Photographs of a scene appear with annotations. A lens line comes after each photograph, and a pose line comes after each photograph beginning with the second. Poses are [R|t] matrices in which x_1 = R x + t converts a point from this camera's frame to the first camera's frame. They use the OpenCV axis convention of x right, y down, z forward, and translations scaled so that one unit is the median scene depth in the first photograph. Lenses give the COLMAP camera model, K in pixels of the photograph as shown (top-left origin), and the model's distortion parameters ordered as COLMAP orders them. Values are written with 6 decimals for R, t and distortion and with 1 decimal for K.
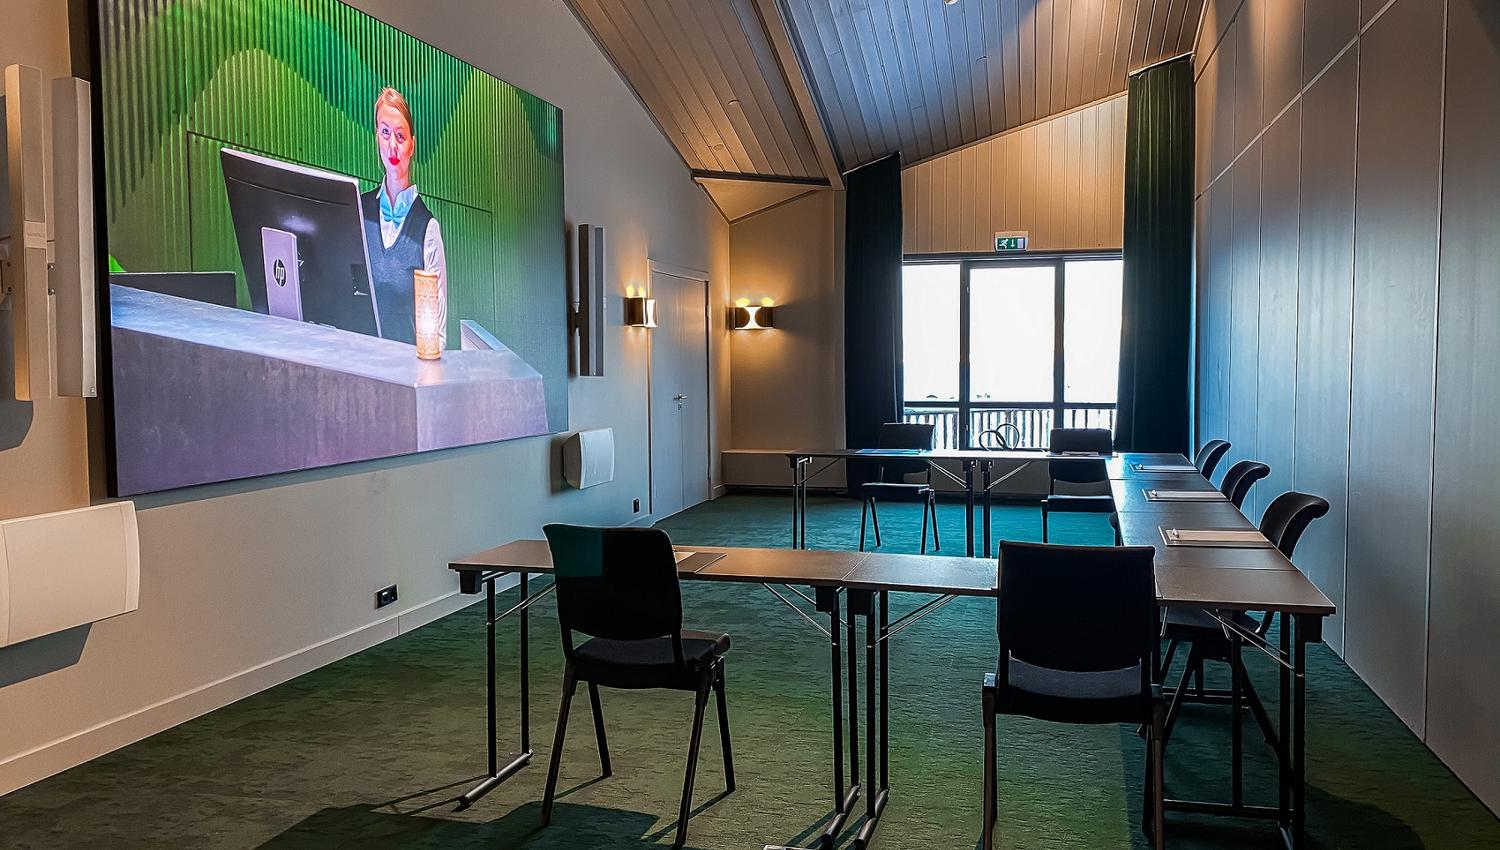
lens RADIAL K [[1164.3, 0, 750.0], [0, 1164.3, 425.0], [0, 0, 1]] dist [0.001268, 0.000124]
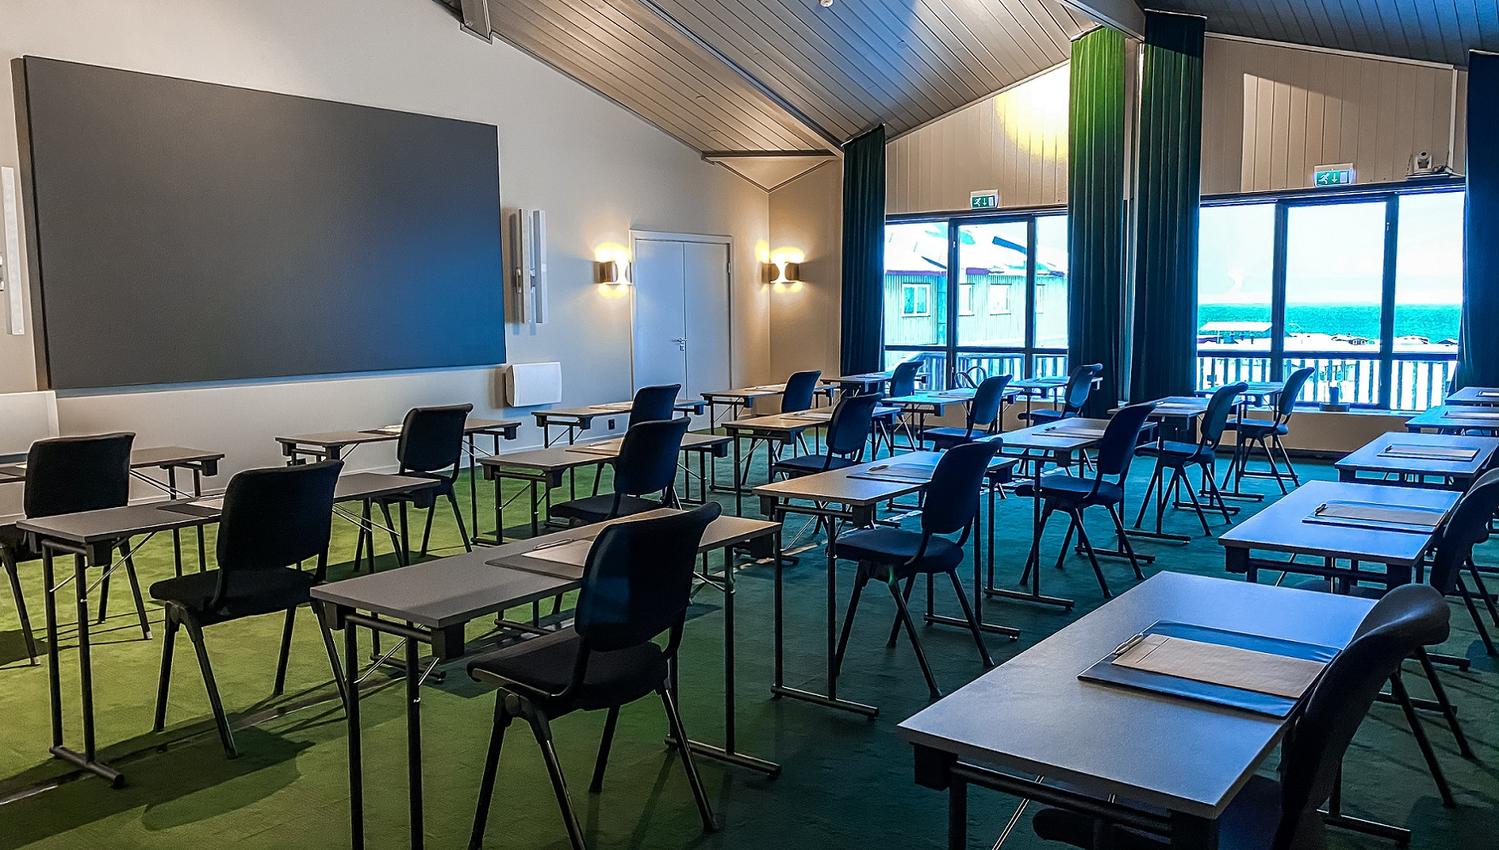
lens RADIAL K [[1177.3, 0, 749.5], [0, 1177.3, 425.0], [0, 0, 1]] dist [-0.000688, 0.004583]
pose [[0.931900, 0.031031, -0.361384, 0.426276], [-0.015092, 0.998788, 0.046846, 0.004858], [0.362400, -0.038202, 0.931239, -0.116788]]
